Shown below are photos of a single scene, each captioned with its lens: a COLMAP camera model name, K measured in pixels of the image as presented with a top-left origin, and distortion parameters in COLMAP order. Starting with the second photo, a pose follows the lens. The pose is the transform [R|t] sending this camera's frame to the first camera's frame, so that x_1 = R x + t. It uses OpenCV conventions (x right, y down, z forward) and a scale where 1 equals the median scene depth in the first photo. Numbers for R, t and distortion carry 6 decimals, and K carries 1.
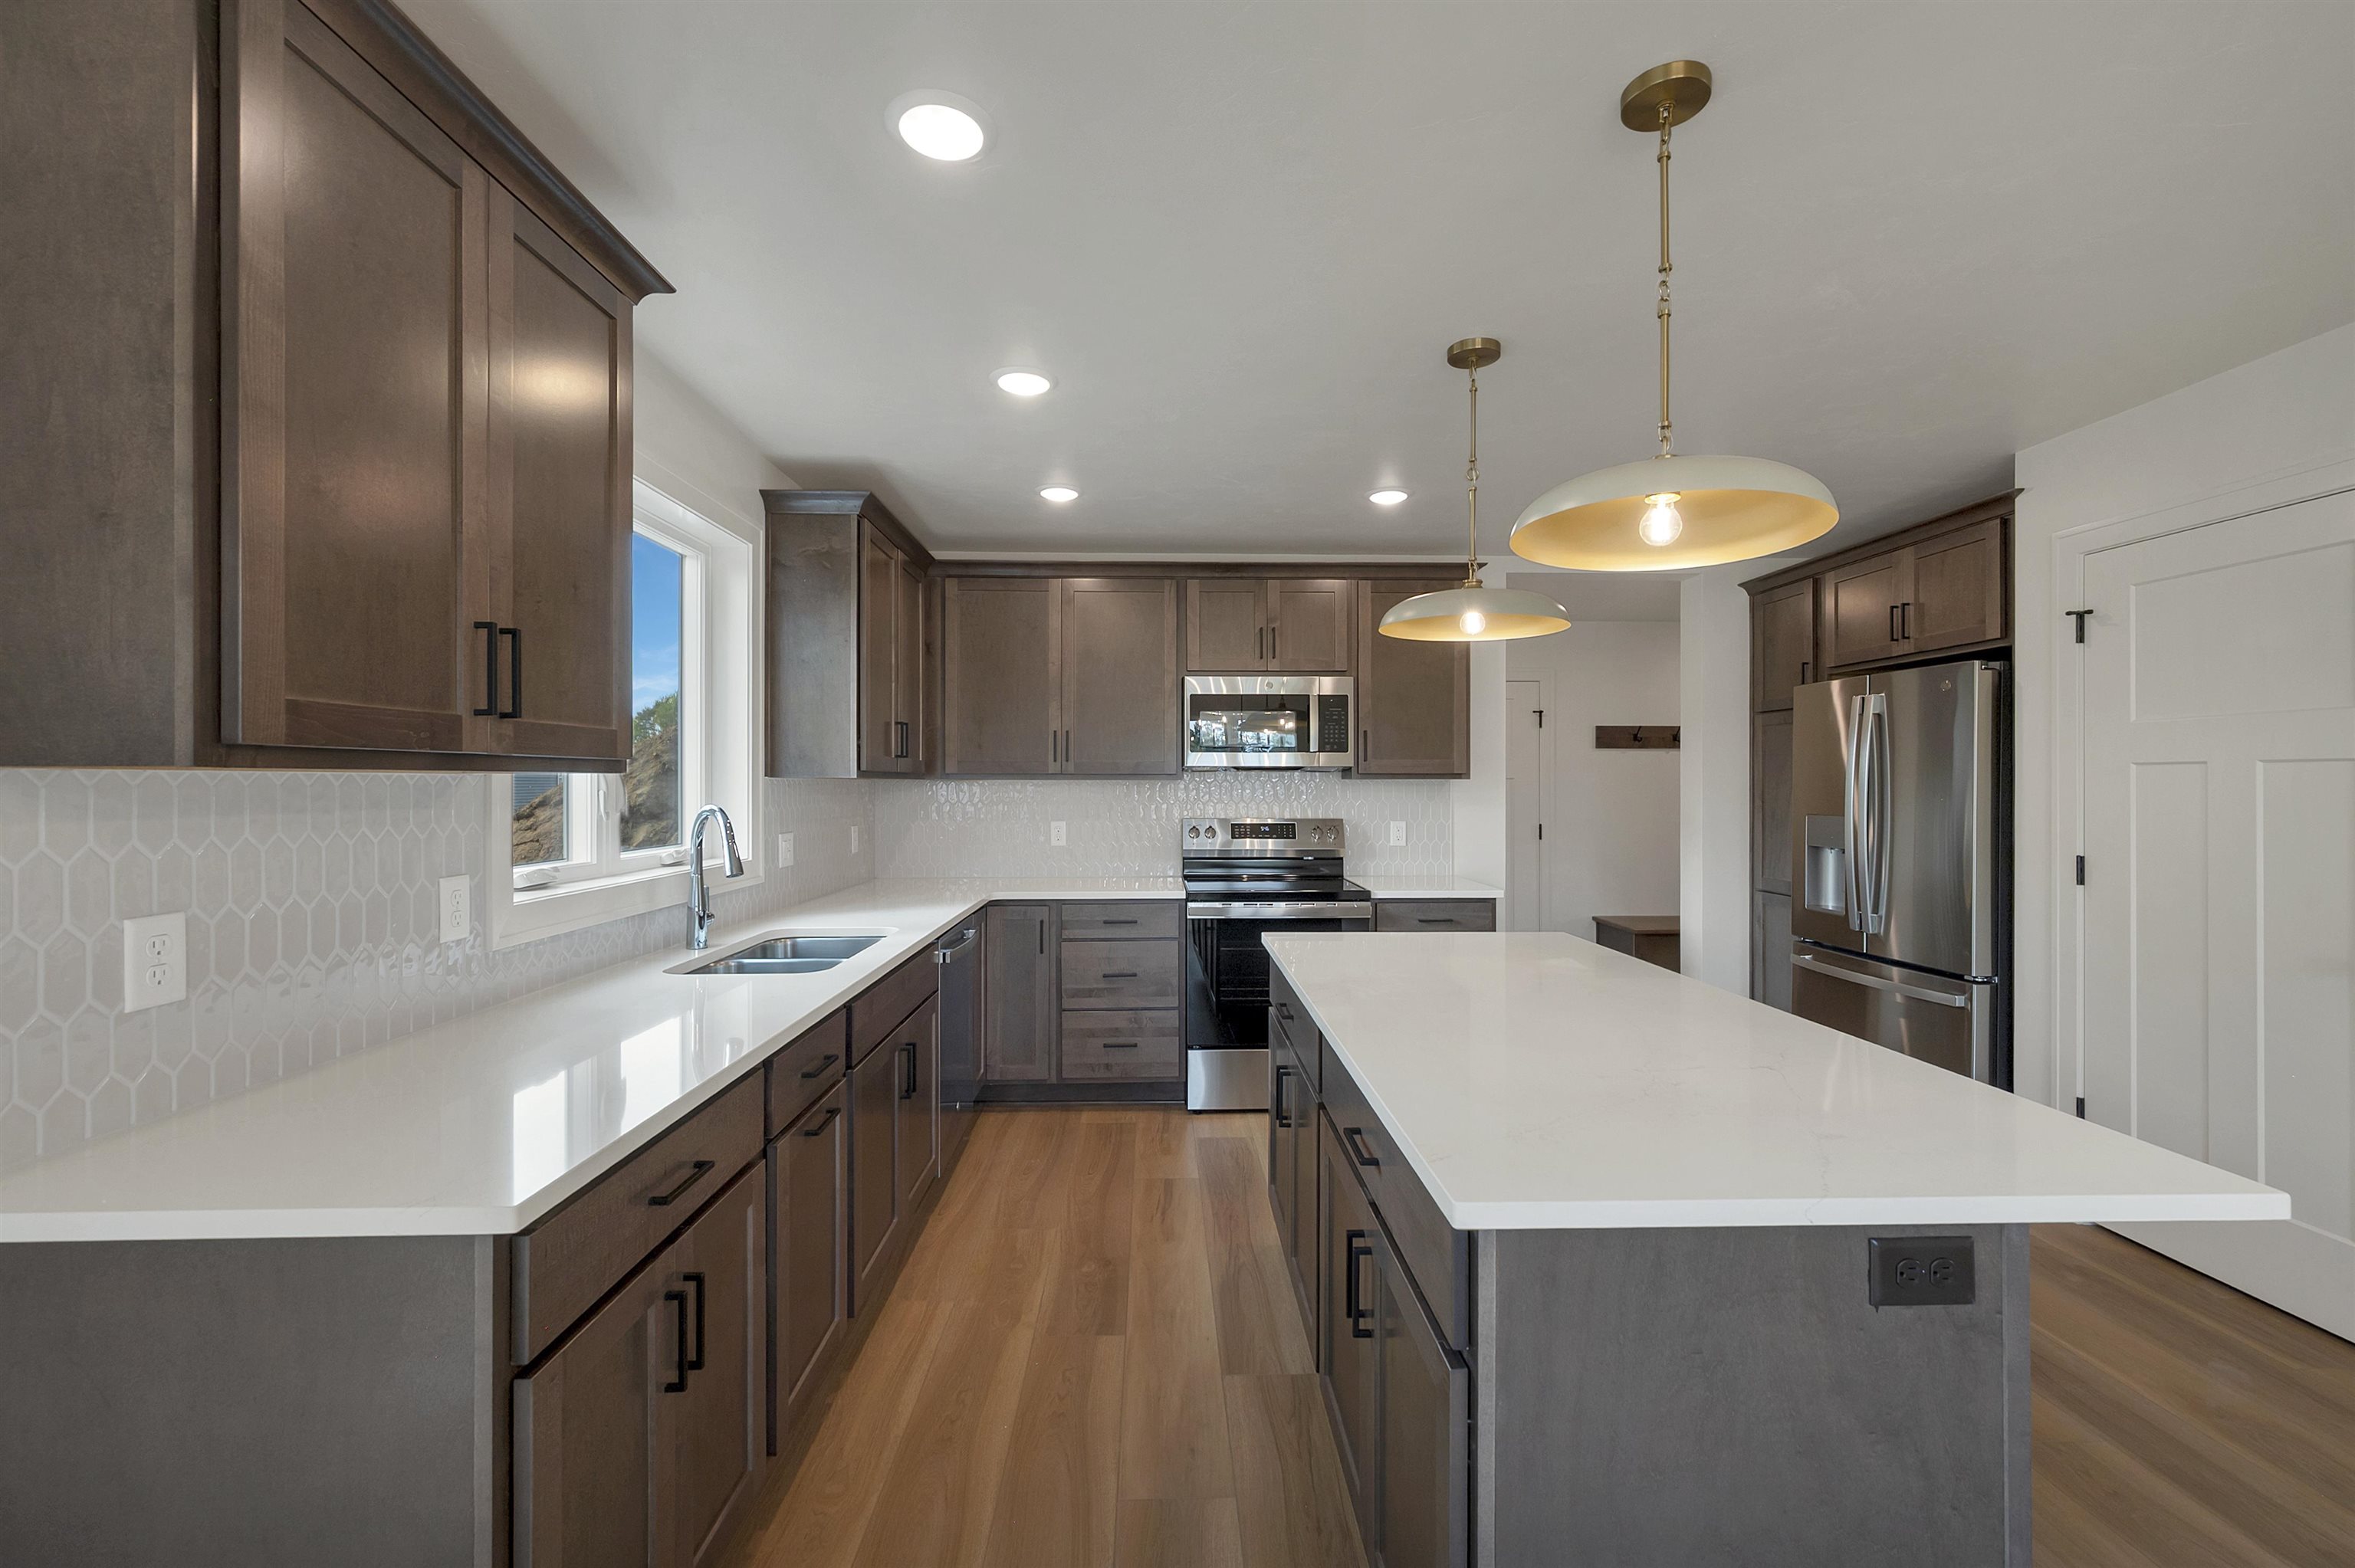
lens RADIAL K [[957.5, 0, 1191.7], [0, 957.5, 784.6], [0, 0, 1]] dist [-0.000604, 0.000098]
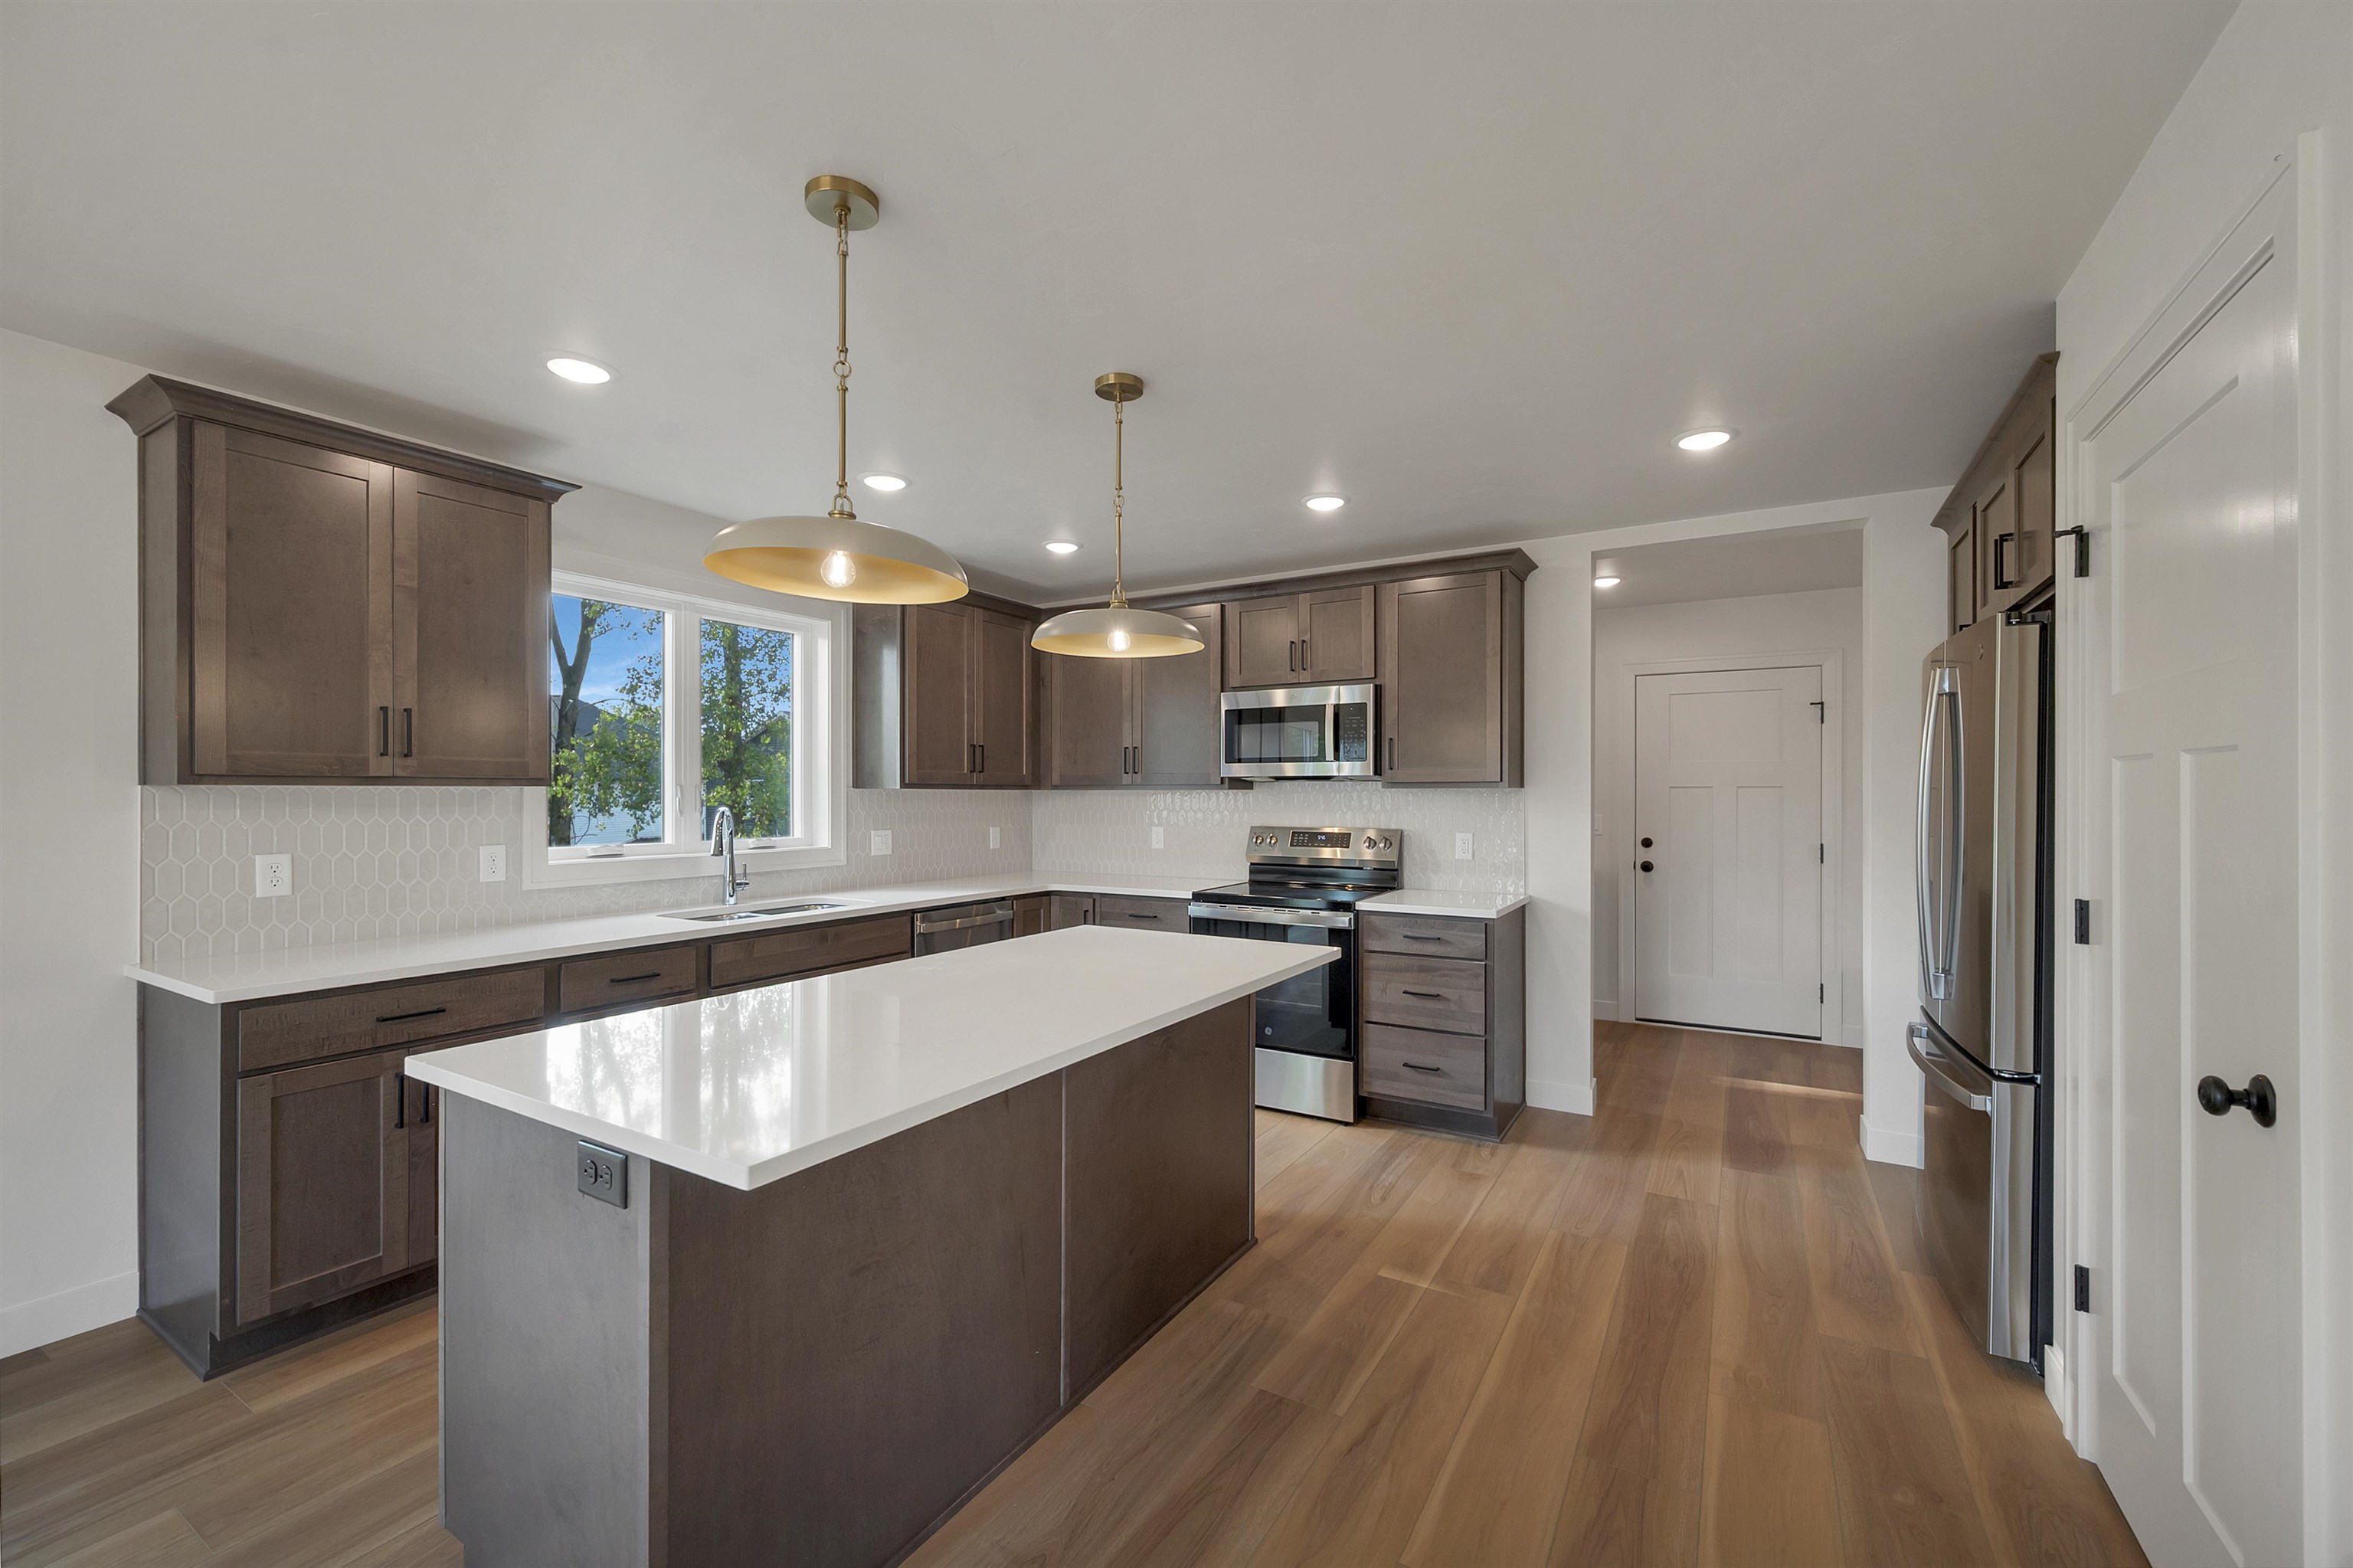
lens RADIAL K [[956.9, 0, 1196.9], [0, 956.9, 796.2], [0, 0, 1]] dist [-0.000604, 0.000098]
pose [[0.849248, -0.000623, -0.527994, 0.574414], [0.000153, 1.000000, -0.000934, 0.003380], [0.527995, 0.000713, 0.849247, 0.086942]]
